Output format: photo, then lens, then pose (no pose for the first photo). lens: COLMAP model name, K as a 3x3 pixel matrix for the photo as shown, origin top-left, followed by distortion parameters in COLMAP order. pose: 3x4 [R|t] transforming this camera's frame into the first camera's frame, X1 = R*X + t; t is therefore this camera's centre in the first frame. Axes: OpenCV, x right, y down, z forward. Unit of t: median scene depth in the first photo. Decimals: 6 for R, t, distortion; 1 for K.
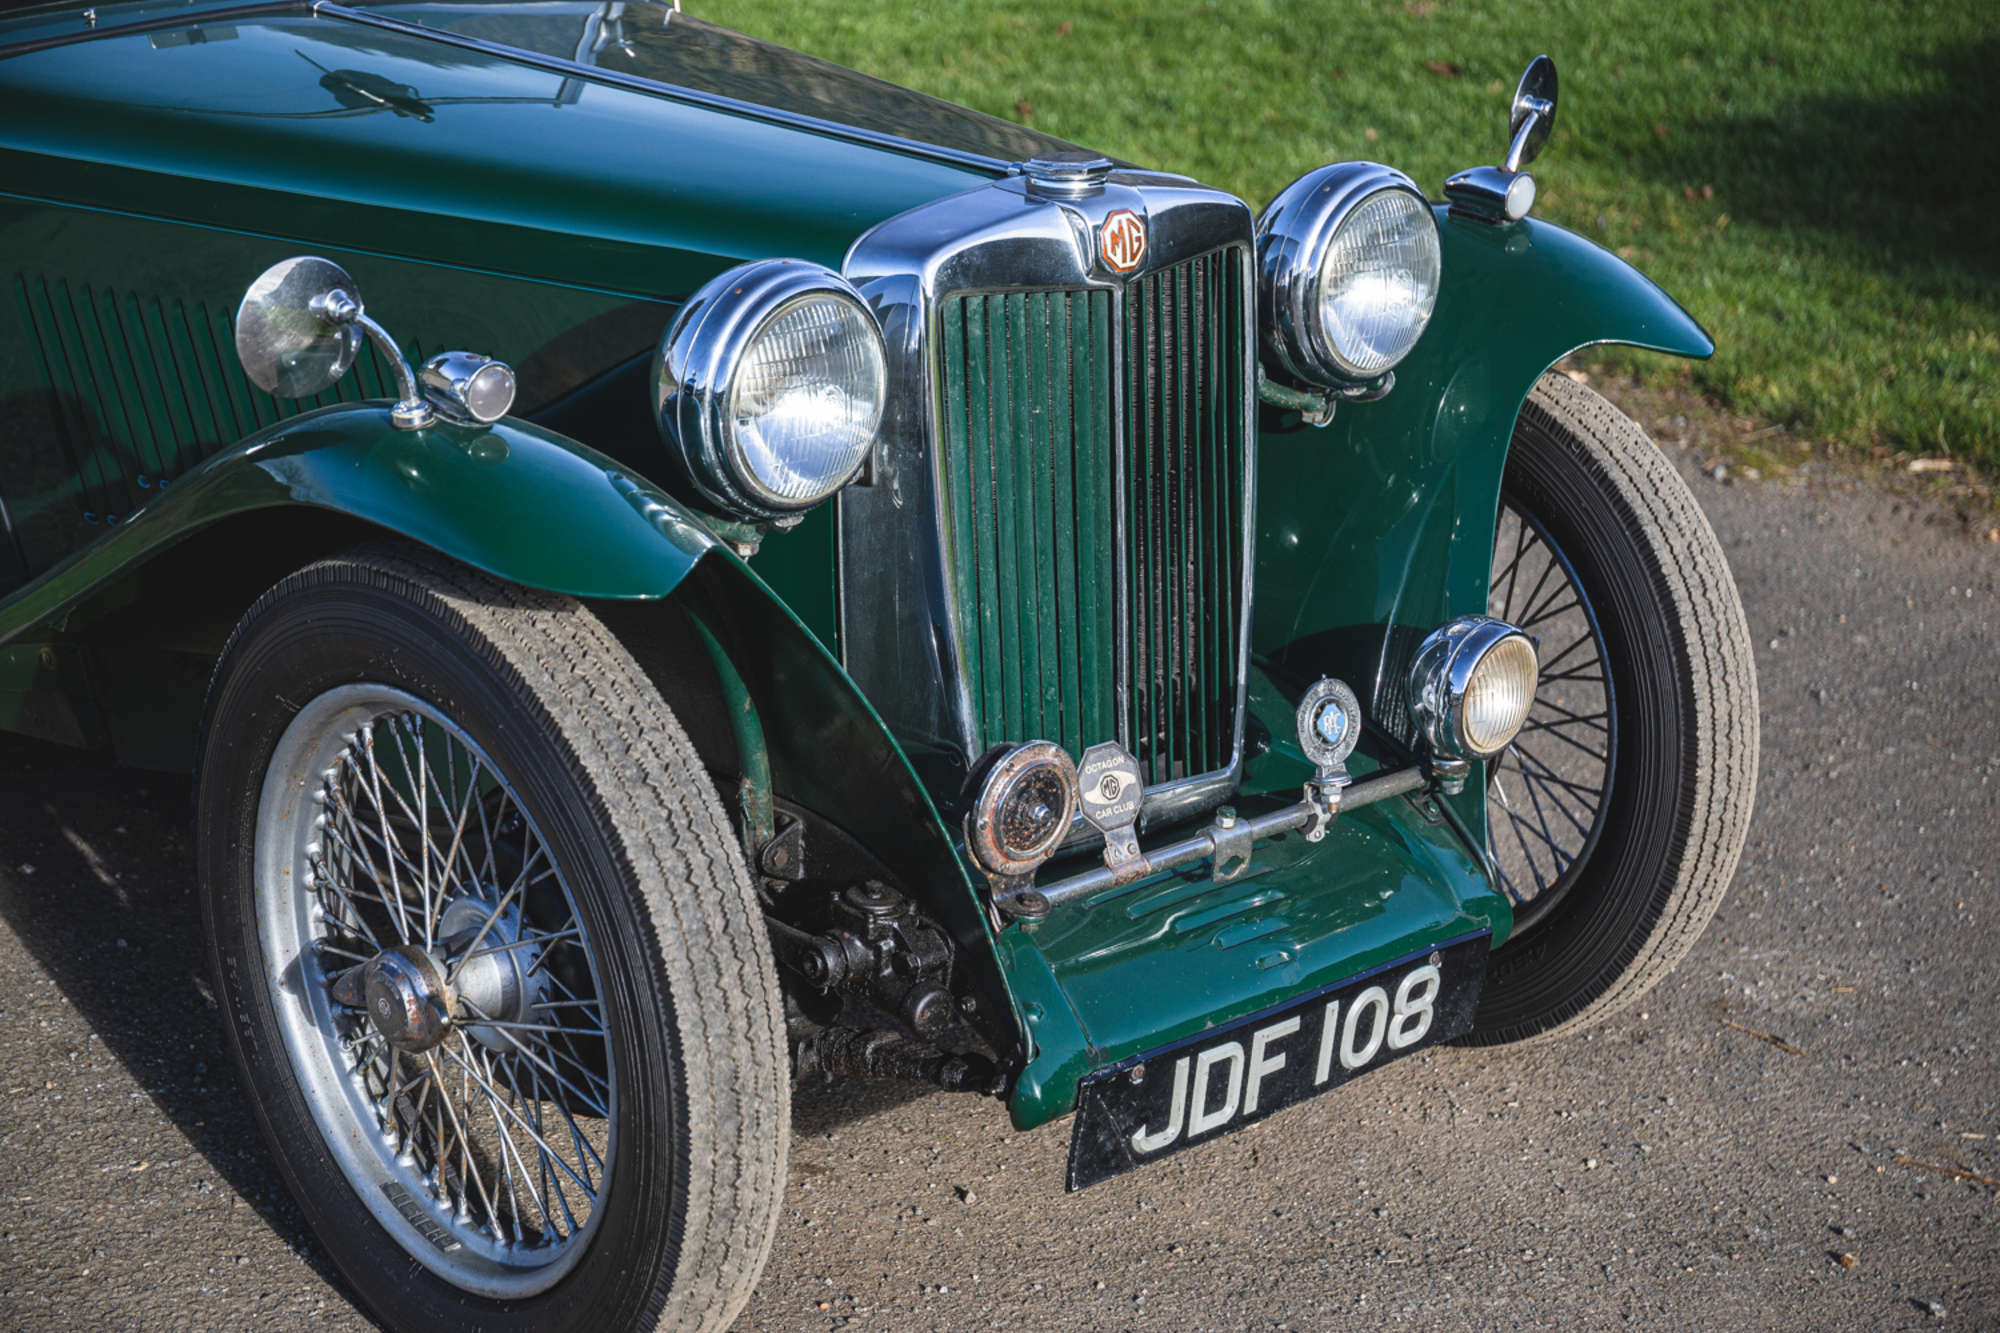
lens RADIAL K [[3657.0, 0, 998.4], [0, 3657.0, 666.0], [0, 0, 1]] dist [0.114724, 0.000000]
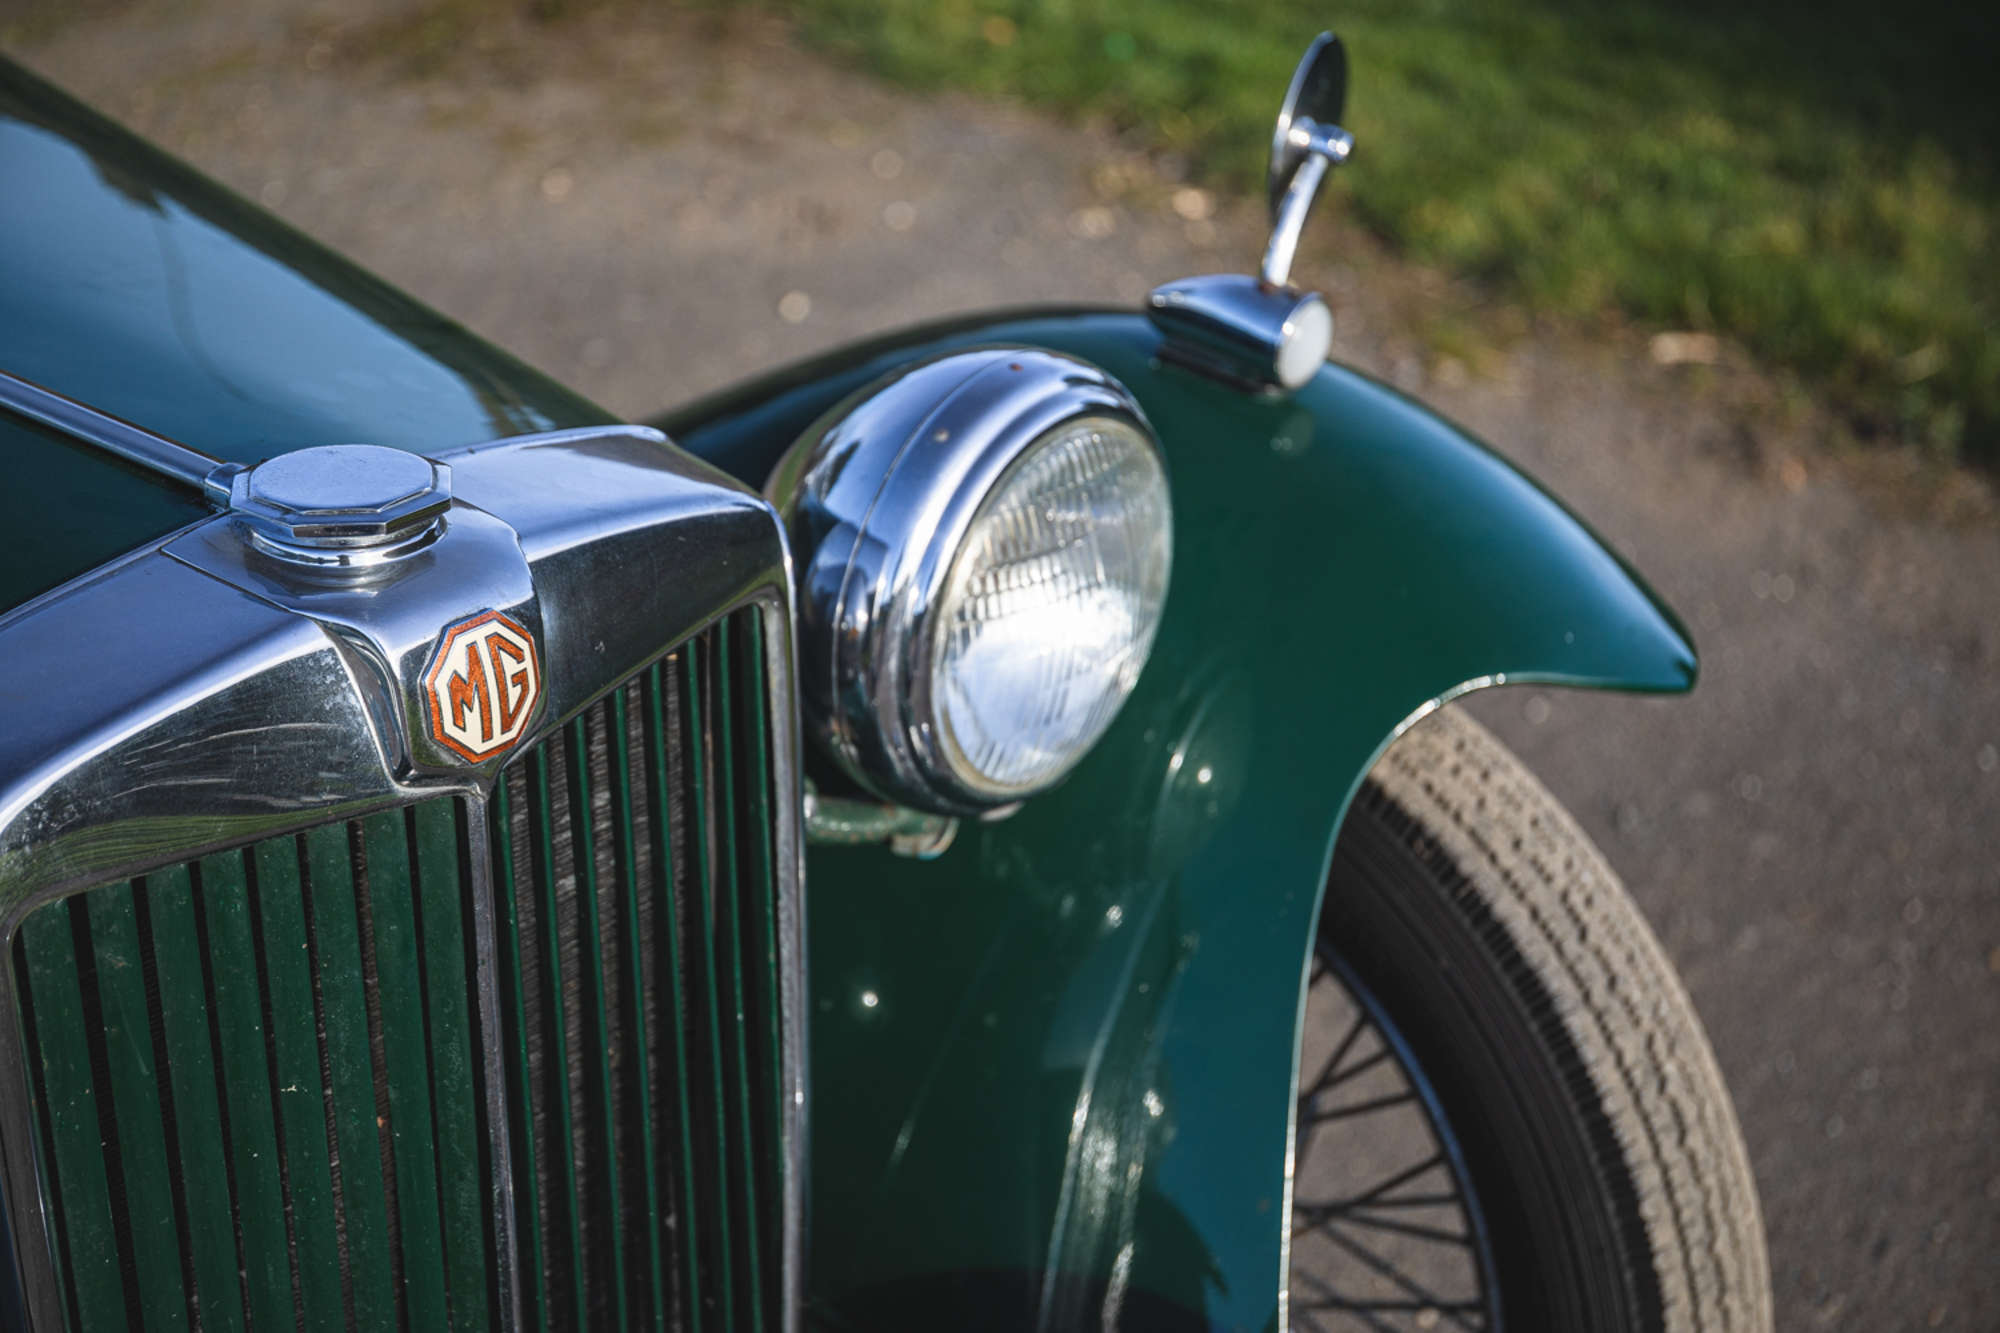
lens RADIAL K [[3657.0, 0, 998.3], [0, 3657.0, 669.2], [0, 0, 1]] dist [0.114724, 0.000000]
pose [[0.990305, -0.039510, 0.133174, 0.036201], [0.022738, 0.991873, 0.125185, -0.166796], [-0.137038, -0.120944, 0.983155, 0.573796]]
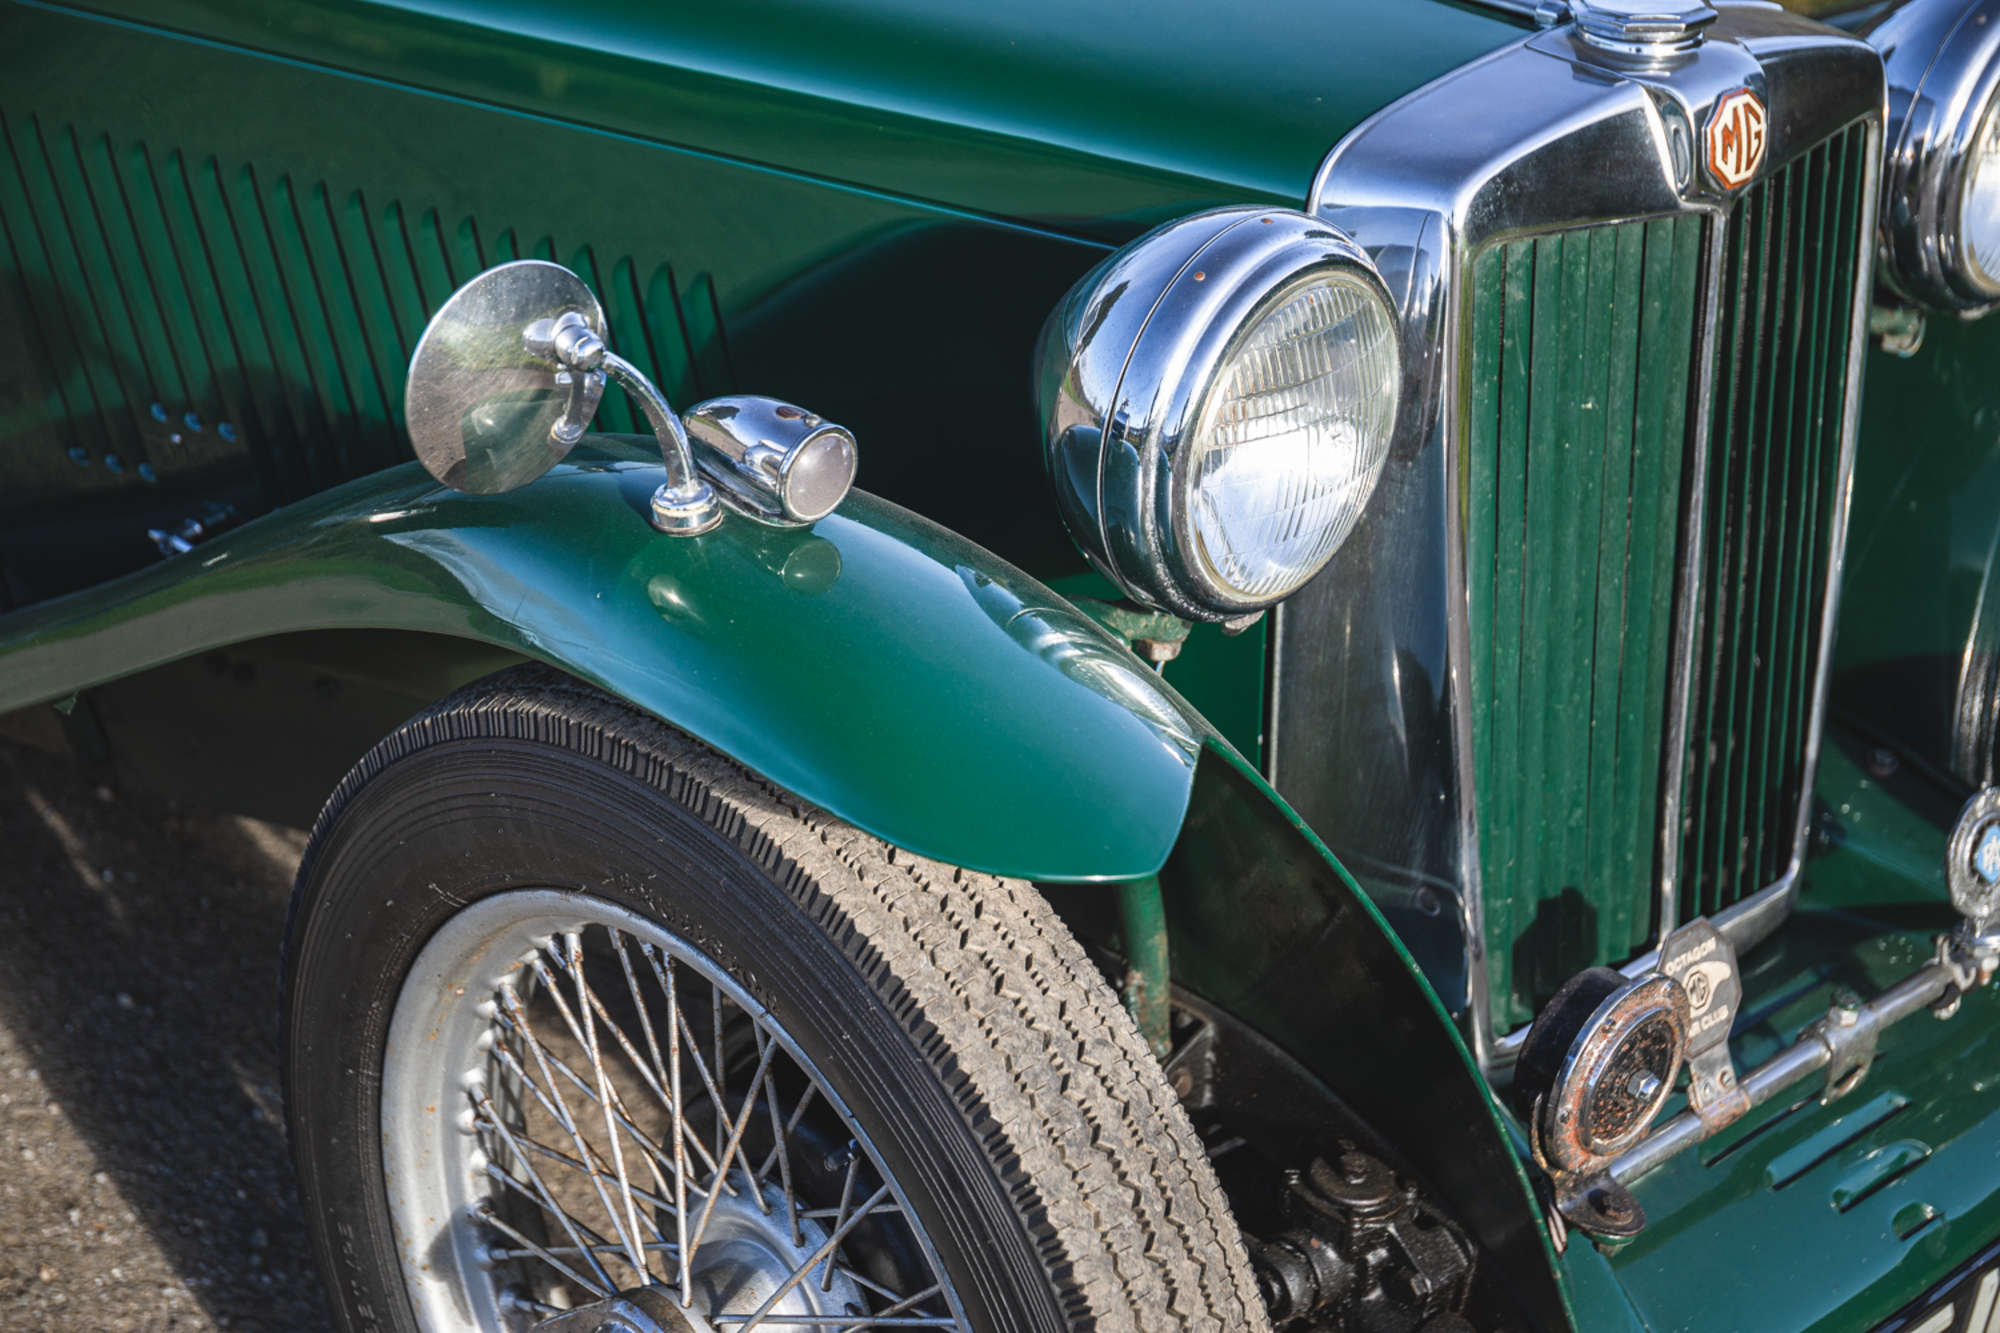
lens RADIAL K [[3657.0, 0, 988.7], [0, 3657.0, 666.9], [0, 0, 1]] dist [0.114724, 0.000000]
pose [[0.999439, -0.000608, 0.033481, -0.115200], [-0.003840, 0.991162, 0.132603, -0.107984], [-0.033266, -0.132657, 0.990604, 0.355500]]
